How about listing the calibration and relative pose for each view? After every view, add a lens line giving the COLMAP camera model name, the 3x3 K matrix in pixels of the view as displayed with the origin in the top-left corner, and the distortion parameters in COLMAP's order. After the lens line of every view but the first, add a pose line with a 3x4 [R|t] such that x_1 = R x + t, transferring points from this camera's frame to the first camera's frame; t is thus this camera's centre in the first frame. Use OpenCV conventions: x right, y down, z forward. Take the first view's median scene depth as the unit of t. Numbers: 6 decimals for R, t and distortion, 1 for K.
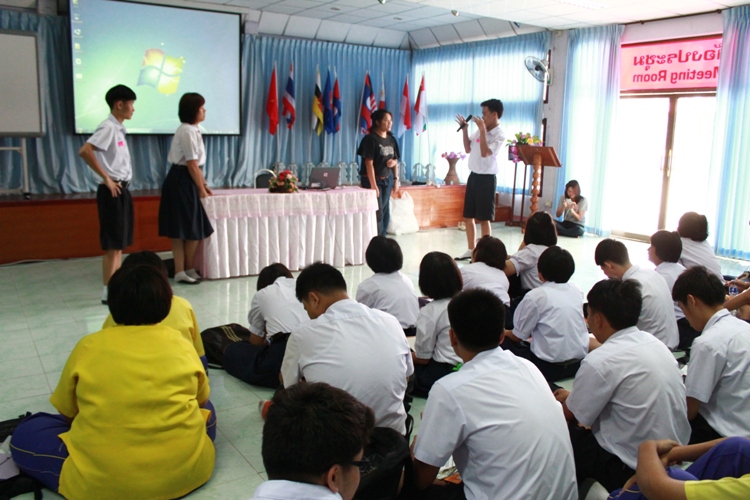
lens RADIAL K [[621.7, 0, 370.3], [0, 621.7, 246.5], [0, 0, 1]] dist [-0.150264, 0.109959]
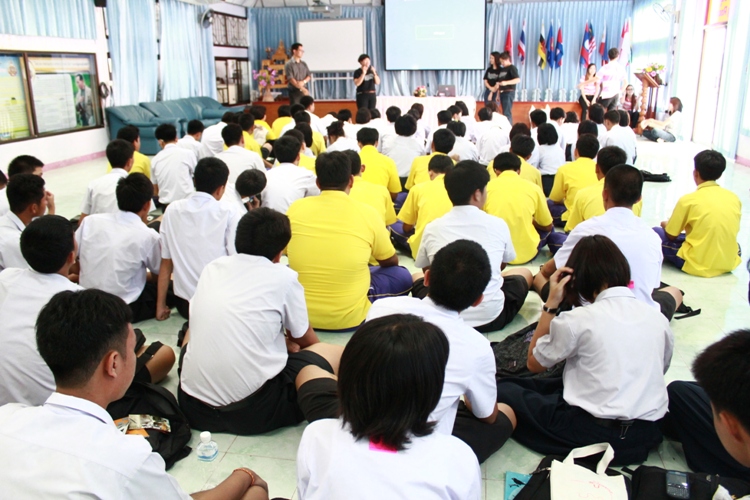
lens RADIAL K [[621.7, 0, 367.9], [0, 621.7, 235.2], [0, 0, 1]] dist [-0.150264, 0.109959]
pose [[0.709719, 0.154548, -0.687324, 0.751933], [-0.096206, 0.987762, 0.122763, 0.077381], [0.697885, -0.021003, 0.715901, -0.354475]]
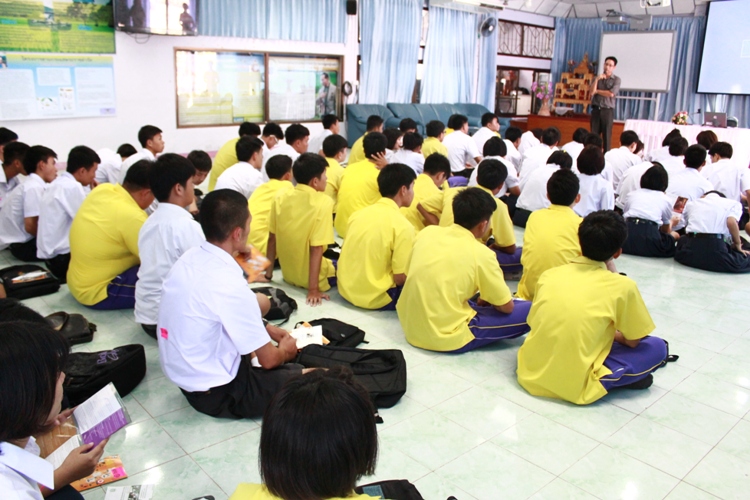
lens RADIAL K [[621.7, 0, 369.3], [0, 621.7, 250.4], [0, 0, 1]] dist [-0.150264, 0.109959]
pose [[0.129991, 0.246723, -0.960328, 0.886510], [-0.197442, 0.955590, 0.218780, 0.031300], [0.971658, 0.161169, 0.172931, -0.028868]]
